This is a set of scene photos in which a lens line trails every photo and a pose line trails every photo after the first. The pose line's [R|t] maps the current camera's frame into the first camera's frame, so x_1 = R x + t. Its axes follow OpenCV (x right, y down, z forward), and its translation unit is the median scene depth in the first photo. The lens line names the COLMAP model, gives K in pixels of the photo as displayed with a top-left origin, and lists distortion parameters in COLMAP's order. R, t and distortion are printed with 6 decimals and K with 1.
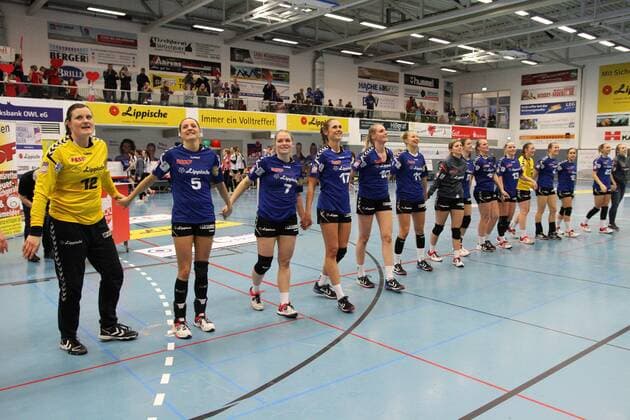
lens RADIAL K [[527.4, 0, 315.0], [0, 527.4, 210.0], [0, 0, 1]] dist [-0.080707, 0.075892]
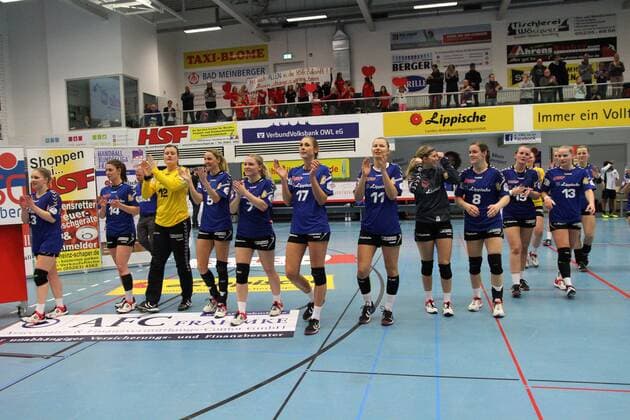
lens RADIAL K [[527.4, 0, 315.0], [0, 527.4, 210.0], [0, 0, 1]] dist [-0.080707, 0.075892]
pose [[0.613984, 0.023272, -0.788975, 0.167219], [-0.043553, 0.999041, -0.004424, -0.030935], [0.788116, 0.037078, 0.614409, 0.325929]]
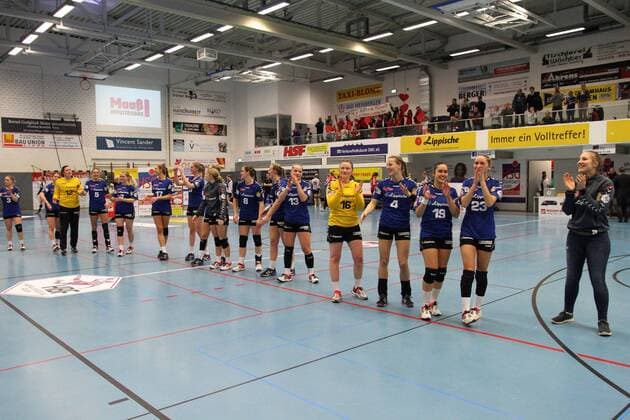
lens RADIAL K [[527.4, 0, 315.0], [0, 527.4, 210.0], [0, 0, 1]] dist [-0.080707, 0.075892]
pose [[0.057979, 0.055715, -0.996762, 0.759274], [-0.089268, 0.994731, 0.050409, -0.064272], [0.994319, 0.086056, 0.062647, 0.632088]]
